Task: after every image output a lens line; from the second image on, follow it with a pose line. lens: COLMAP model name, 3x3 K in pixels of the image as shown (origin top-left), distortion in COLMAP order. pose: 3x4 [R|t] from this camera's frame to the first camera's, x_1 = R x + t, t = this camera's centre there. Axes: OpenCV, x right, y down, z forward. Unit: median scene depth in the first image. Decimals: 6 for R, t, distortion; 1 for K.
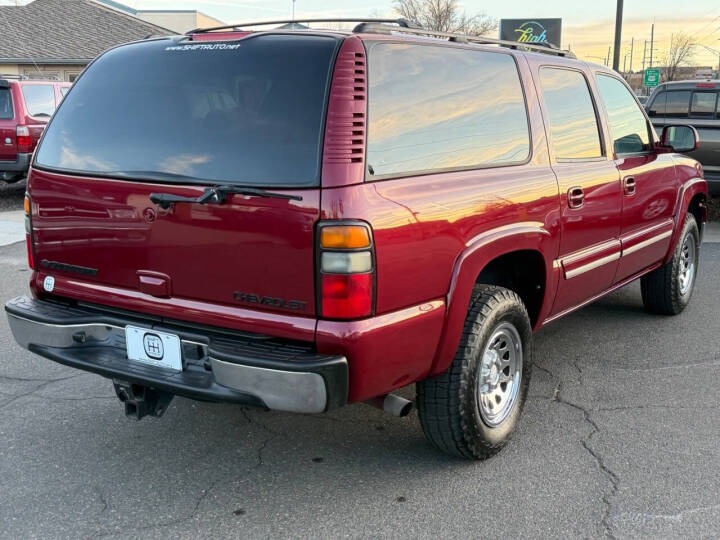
lens RADIAL K [[911.7, 0, 361.6], [0, 911.7, 287.6], [0, 0, 1]] dist [0.206518, -0.524269]
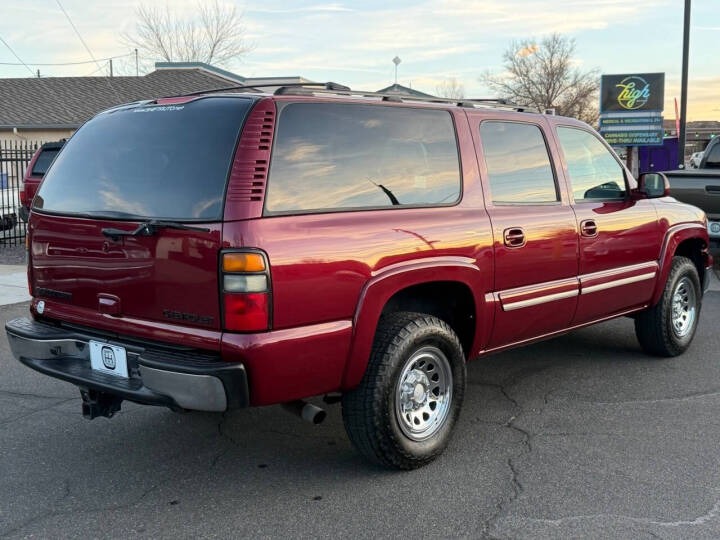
lens RADIAL K [[925.8, 0, 359.8], [0, 925.8, 278.9], [0, 0, 1]] dist [0.205516, -0.541388]
pose [[0.989449, 0.005710, -0.144766, 0.261315], [-0.016254, 0.997289, -0.071760, 0.042932], [0.143964, 0.073356, 0.986860, -0.147233]]
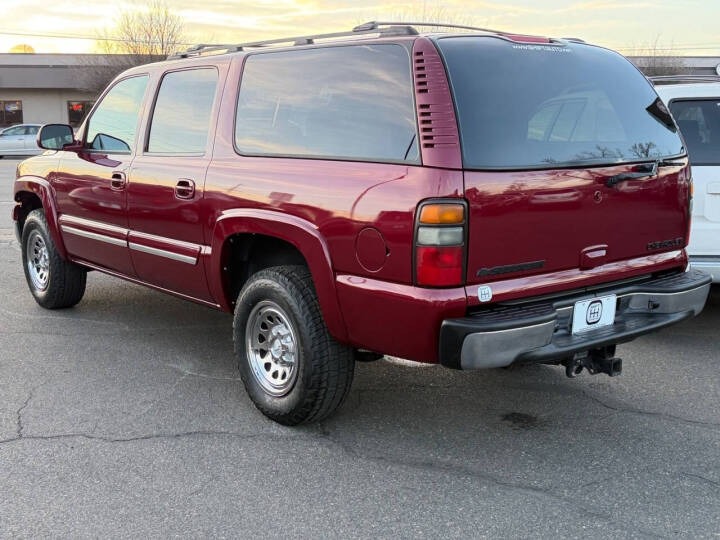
lens RADIAL K [[875.1, 0, 360.0], [0, 875.1, 270.0], [0, 0, 1]] dist [0.194766, -0.453525]
pose [[0.295219, -0.172417, 0.939744, -1.295588], [0.200414, 0.972875, 0.115536, -0.166746], [-0.934173, 0.154230, 0.321766, 0.890291]]
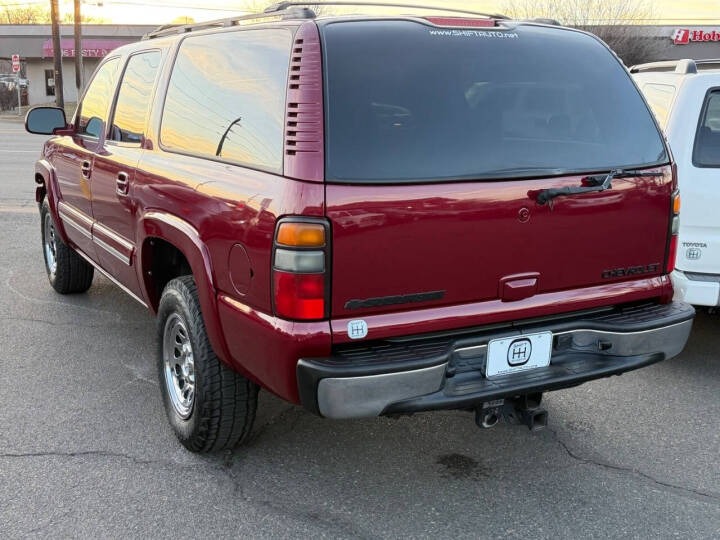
lens RADIAL K [[875.1, 0, 360.0], [0, 875.1, 270.0], [0, 0, 1]] dist [0.194766, -0.453525]
pose [[0.463182, -0.185726, 0.866584, -1.049466], [0.178768, 0.977276, 0.113900, -0.148414], [-0.868046, 0.102161, 0.485859, 0.676871]]
